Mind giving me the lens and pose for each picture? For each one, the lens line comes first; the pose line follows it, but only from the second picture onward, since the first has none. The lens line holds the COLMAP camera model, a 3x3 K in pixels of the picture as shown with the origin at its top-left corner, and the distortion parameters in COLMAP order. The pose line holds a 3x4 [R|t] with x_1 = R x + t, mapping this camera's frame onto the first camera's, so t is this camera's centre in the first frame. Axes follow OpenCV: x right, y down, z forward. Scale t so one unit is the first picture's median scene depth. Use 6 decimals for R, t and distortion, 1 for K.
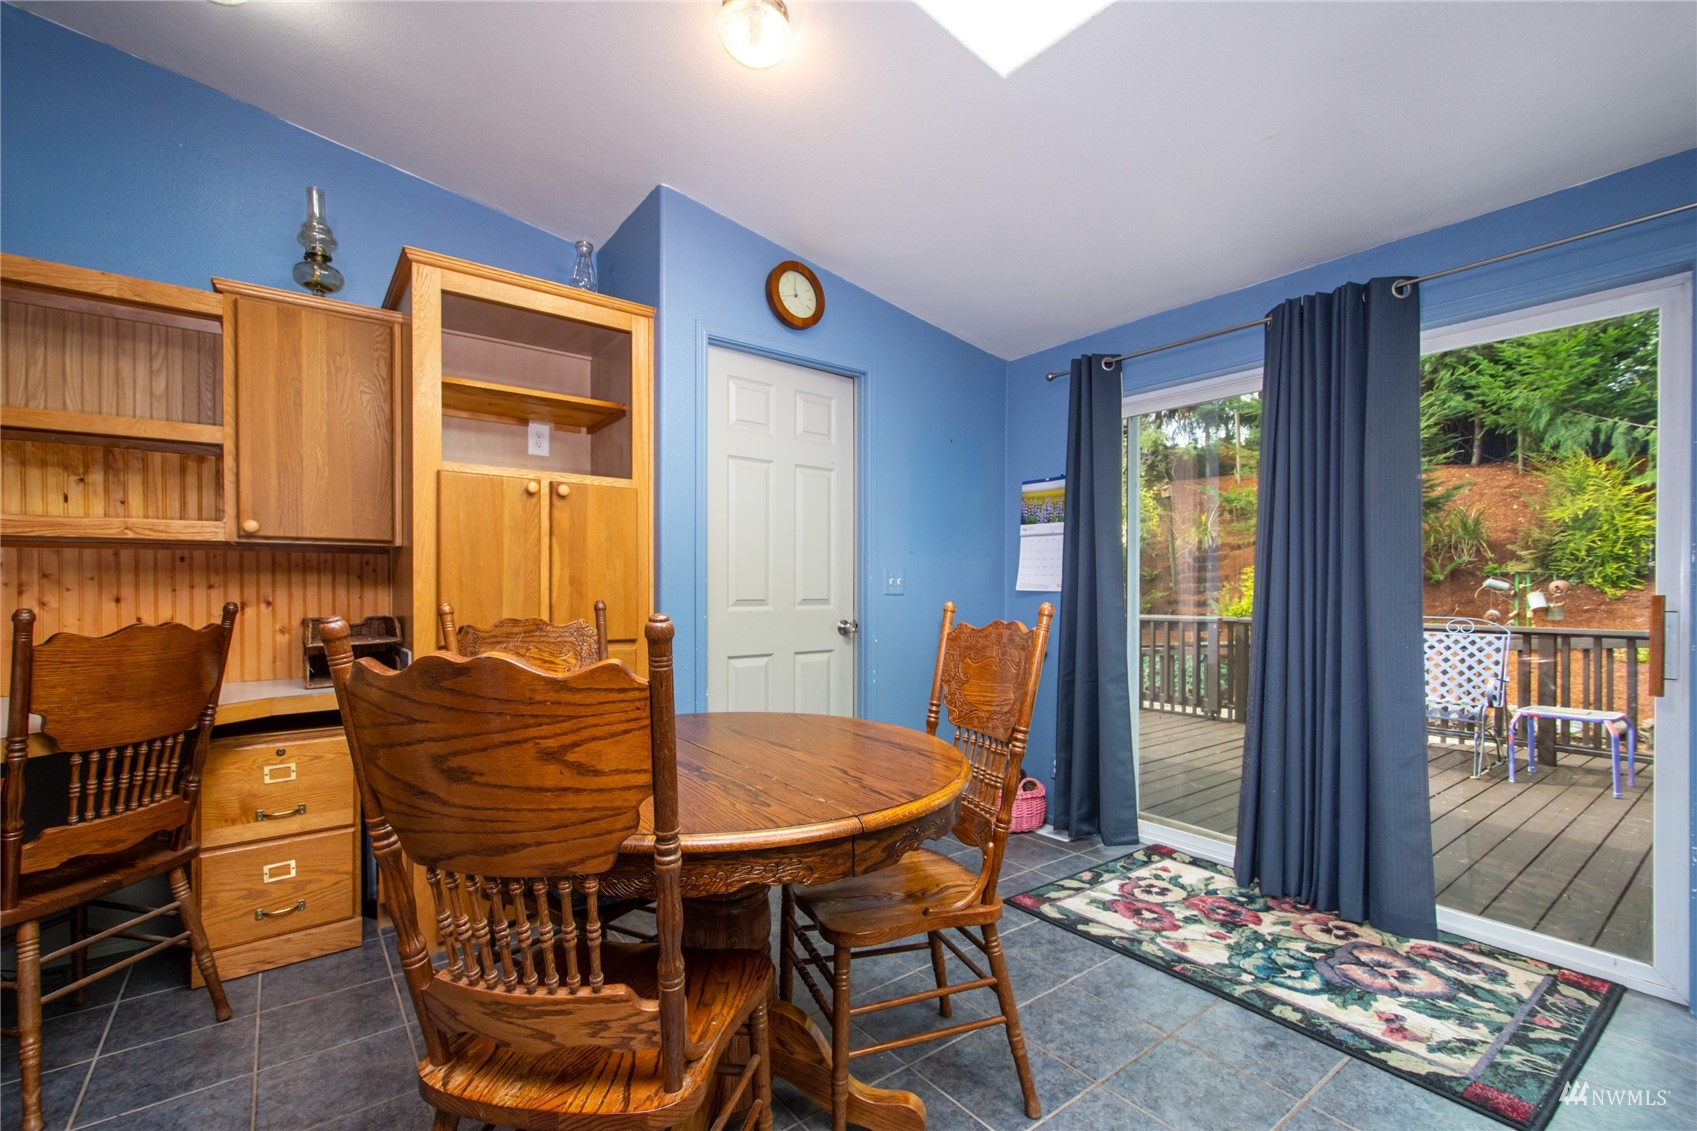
lens RADIAL K [[745.9, 0, 861.4], [0, 745.9, 595.5], [0, 0, 1]] dist [0.003819, 0.000599]
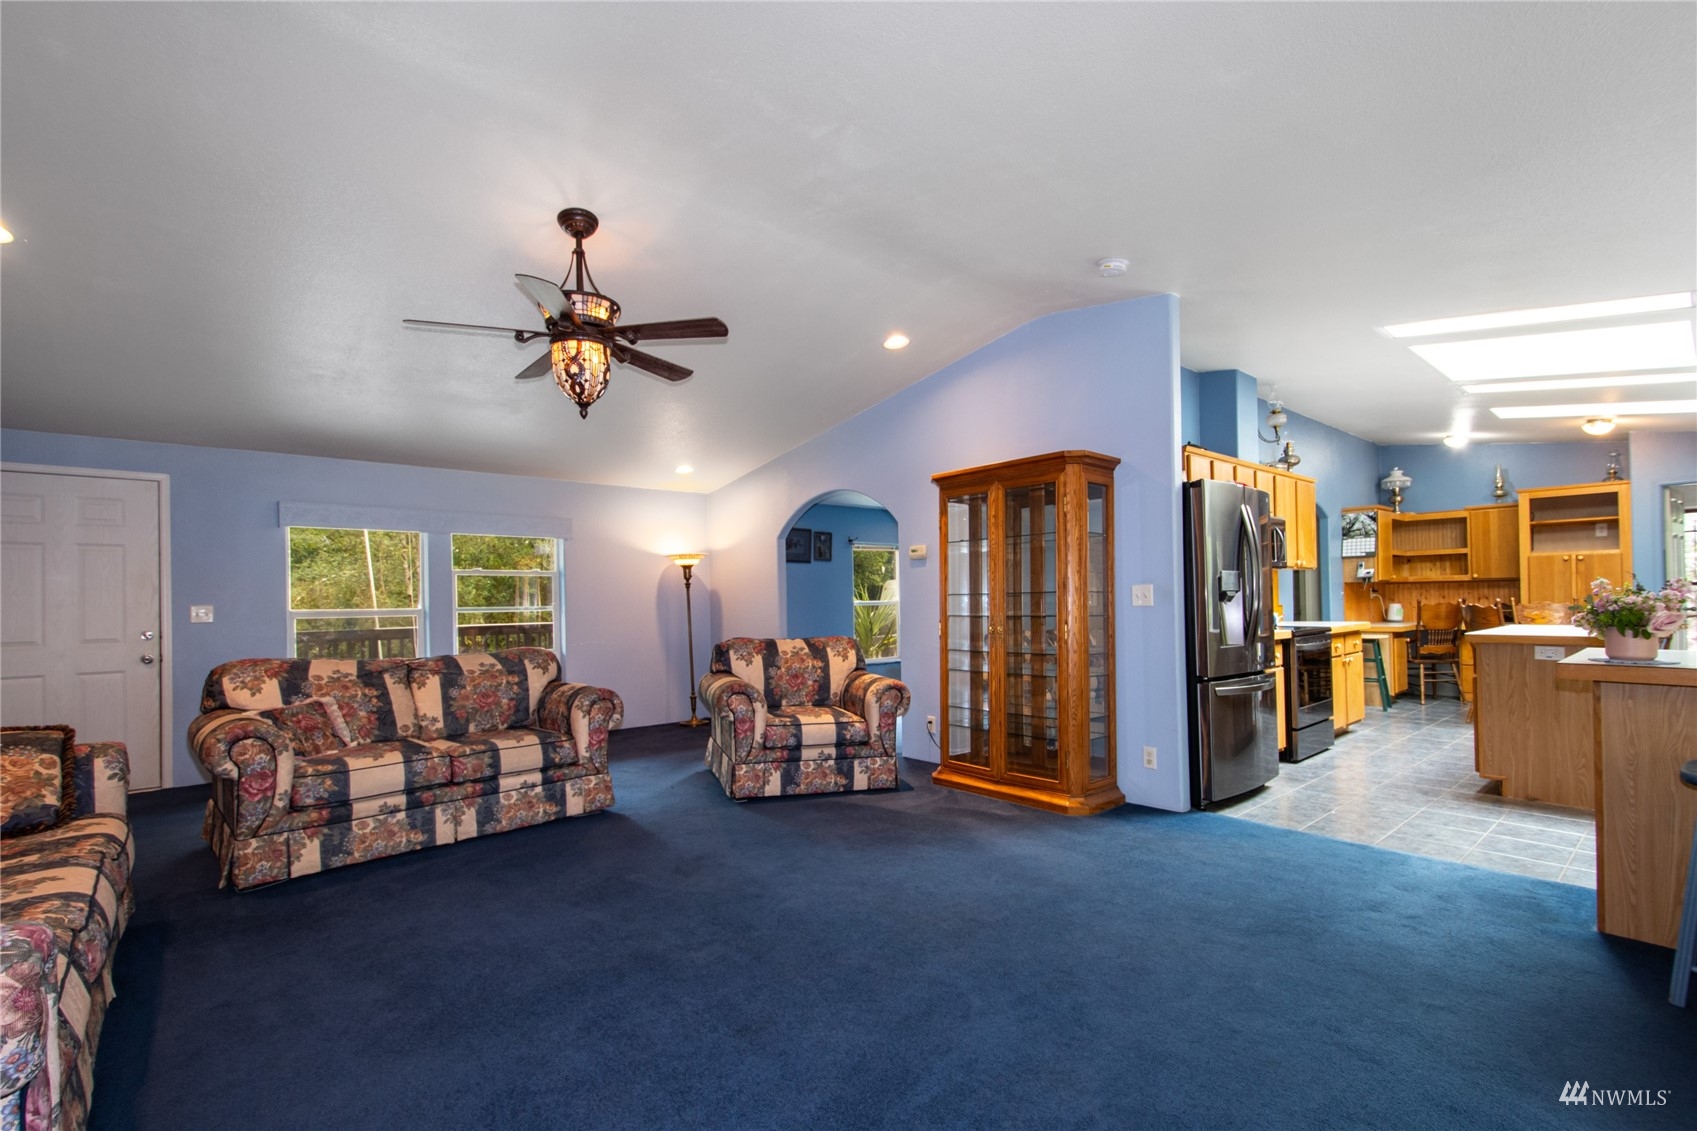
lens RADIAL K [[745.9, 0, 842.4], [0, 745.9, 594.4], [0, 0, 1]] dist [0.003819, 0.000599]
pose [[0.058326, -0.015091, -0.998183, 2.449153], [0.004835, 0.999878, -0.014834, 0.028227], [0.998286, -0.003961, 0.058392, -2.110014]]
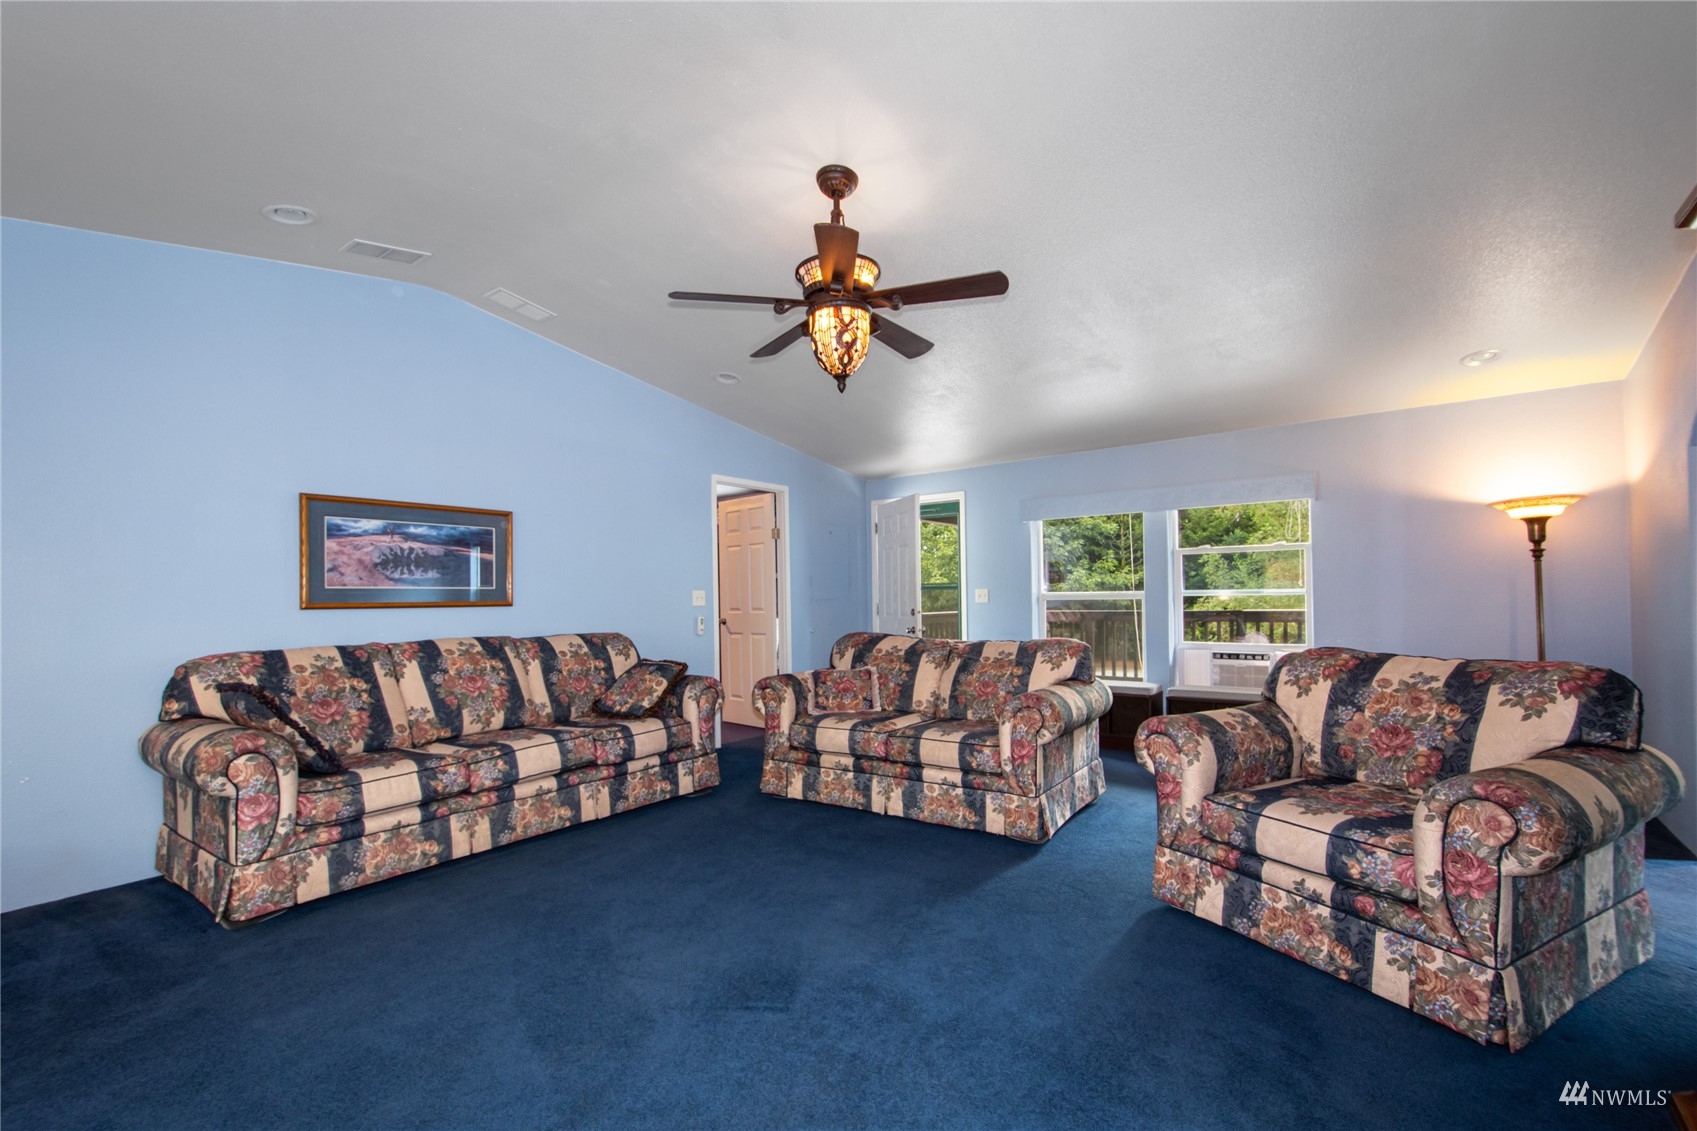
lens RADIAL K [[745.9, 0, 843.5], [0, 745.9, 595.2], [0, 0, 1]] dist [0.003819, 0.000599]
pose [[-0.969088, 0.008080, -0.246585, 1.095920], [0.007102, 0.999963, 0.004857, 0.020114], [0.246615, 0.002956, -0.969109, -1.062600]]
